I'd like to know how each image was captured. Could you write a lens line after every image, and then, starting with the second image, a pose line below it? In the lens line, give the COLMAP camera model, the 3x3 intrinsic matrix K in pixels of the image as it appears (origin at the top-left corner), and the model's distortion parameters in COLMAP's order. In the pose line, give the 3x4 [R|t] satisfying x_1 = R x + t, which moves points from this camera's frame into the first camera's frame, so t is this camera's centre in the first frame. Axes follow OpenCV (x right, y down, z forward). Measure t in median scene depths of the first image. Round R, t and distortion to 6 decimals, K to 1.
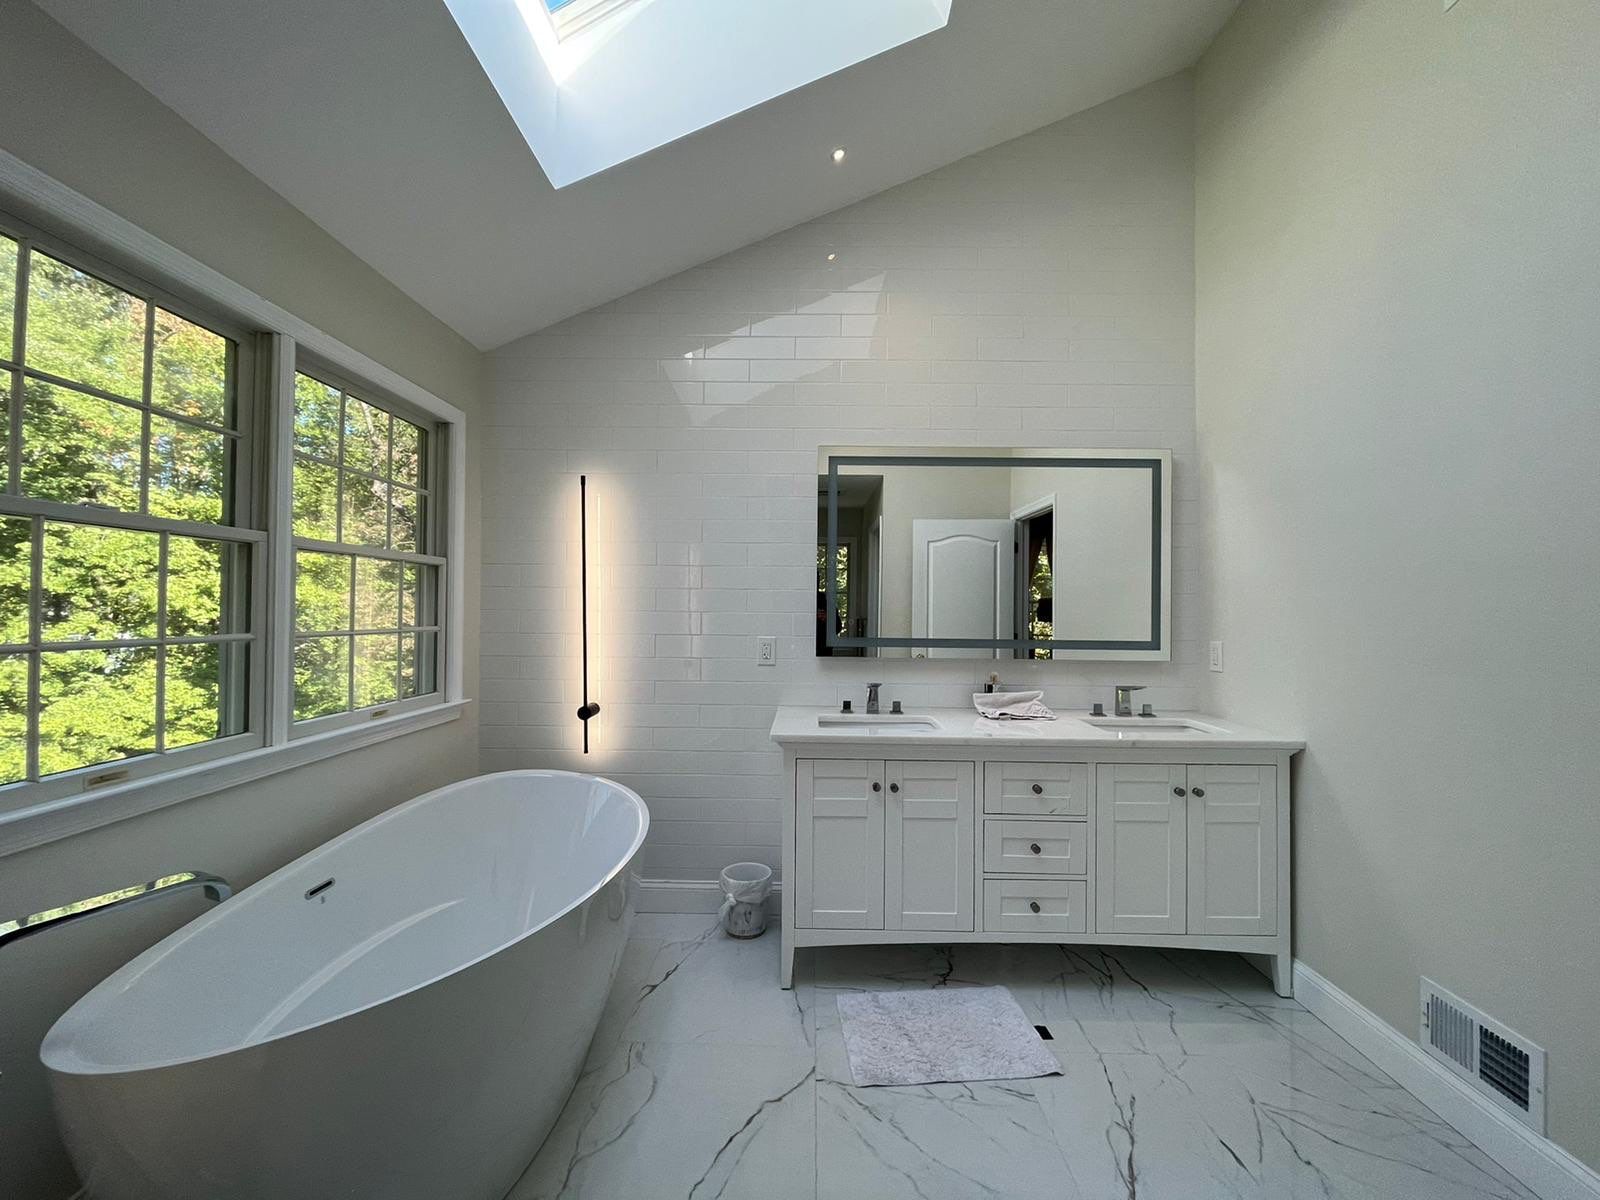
lens RADIAL K [[643.4, 0, 798.4], [0, 643.4, 599.1], [0, 0, 1]] dist [-0.002507, -0.000018]
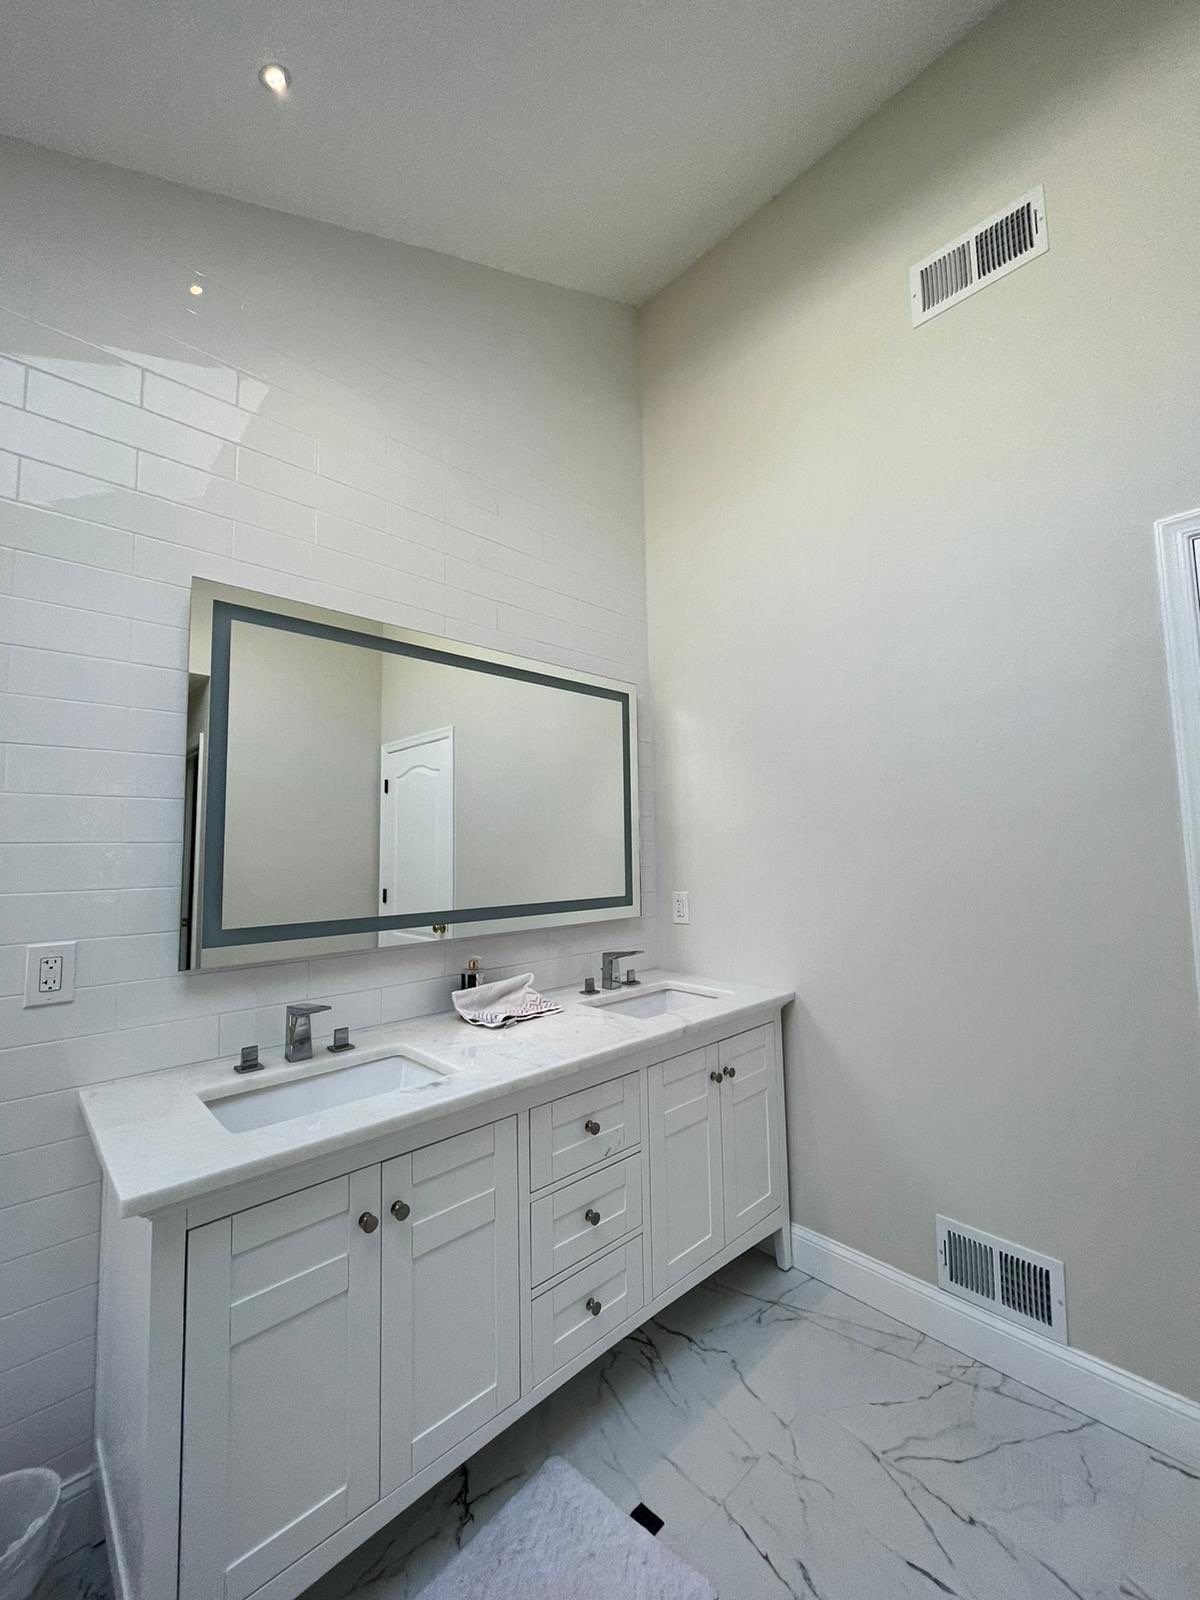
lens RADIAL K [[643.4, 0, 601.4], [0, 643.4, 799.0], [0, 0, 1]] dist [-0.002507, -0.000018]
pose [[0.713476, 0.033343, 0.699886, -0.120291], [0.013308, 0.998042, -0.061113, -0.016399], [-0.700553, 0.052917, 0.711635, 0.476472]]
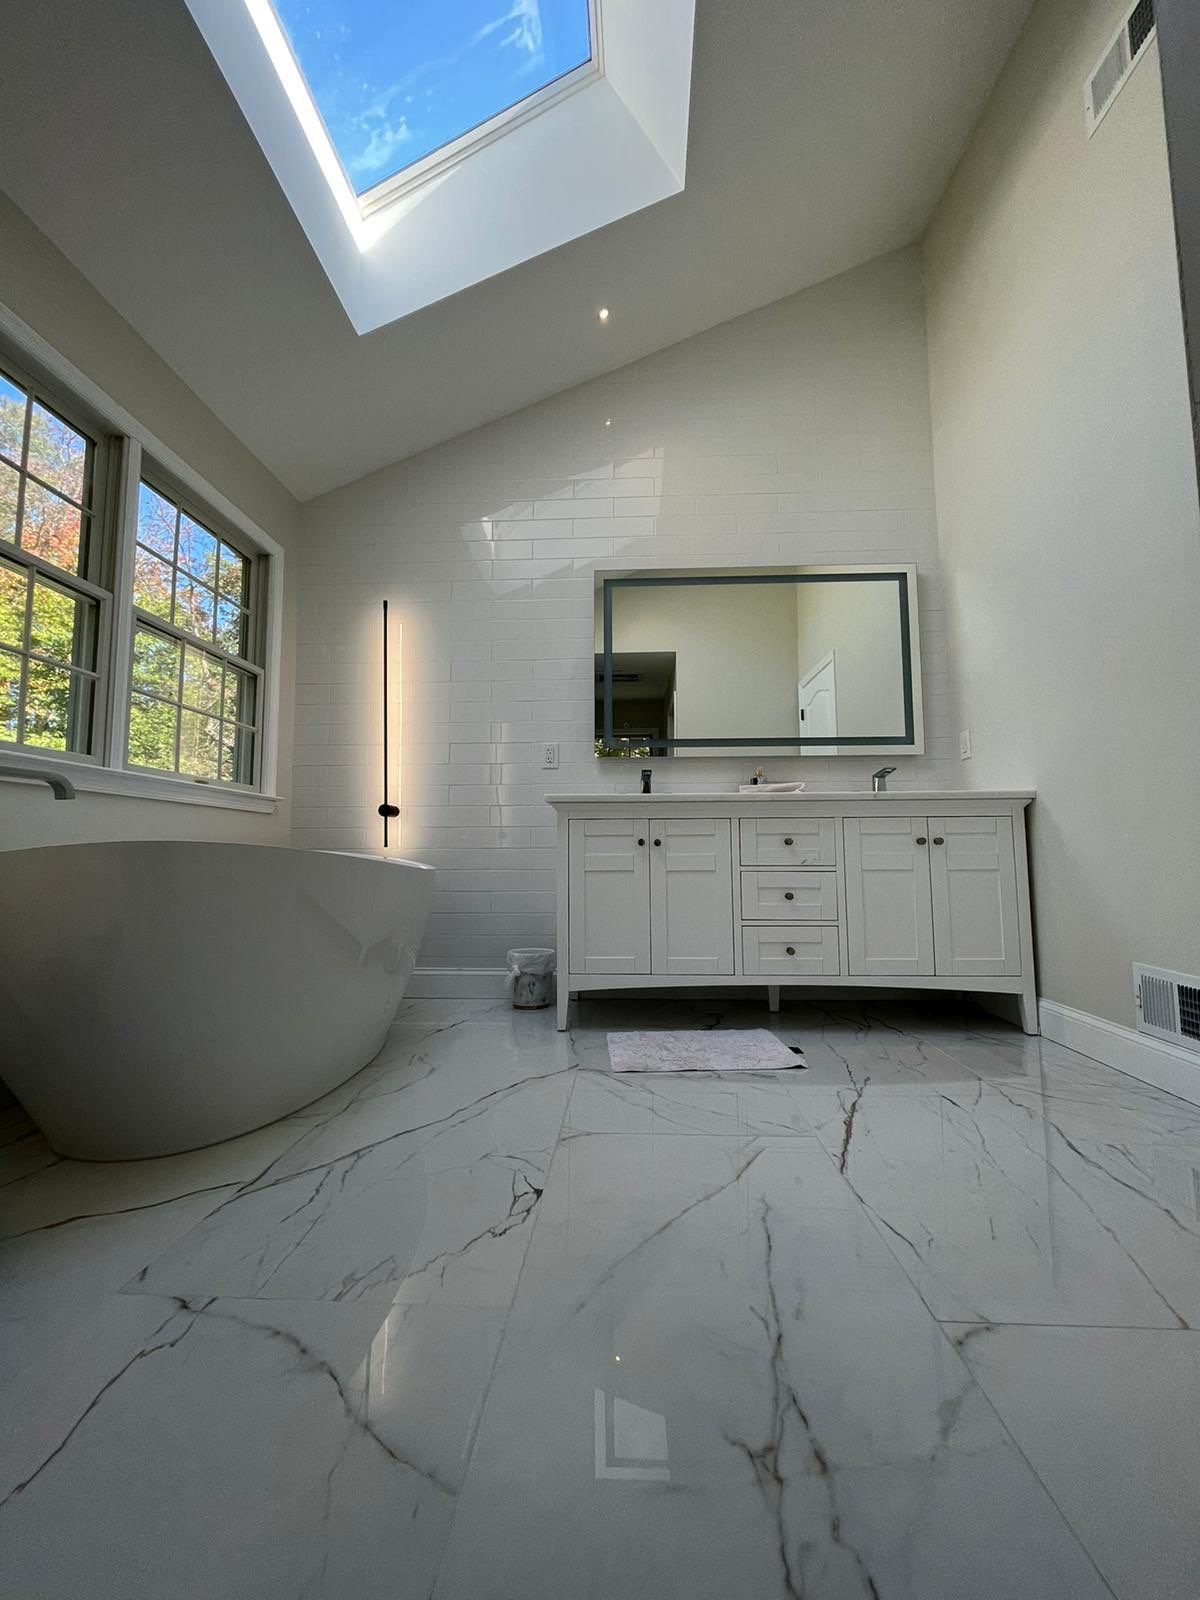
lens RADIAL K [[643.4, 0, 598.8], [0, 643.4, 799.2], [0, 0, 1]] dist [-0.002507, -0.000018]
pose [[0.999249, -0.017331, -0.034663, 0.087689], [0.014833, 0.997361, -0.071064, 0.294805], [0.035804, 0.070497, 0.996869, -0.104335]]
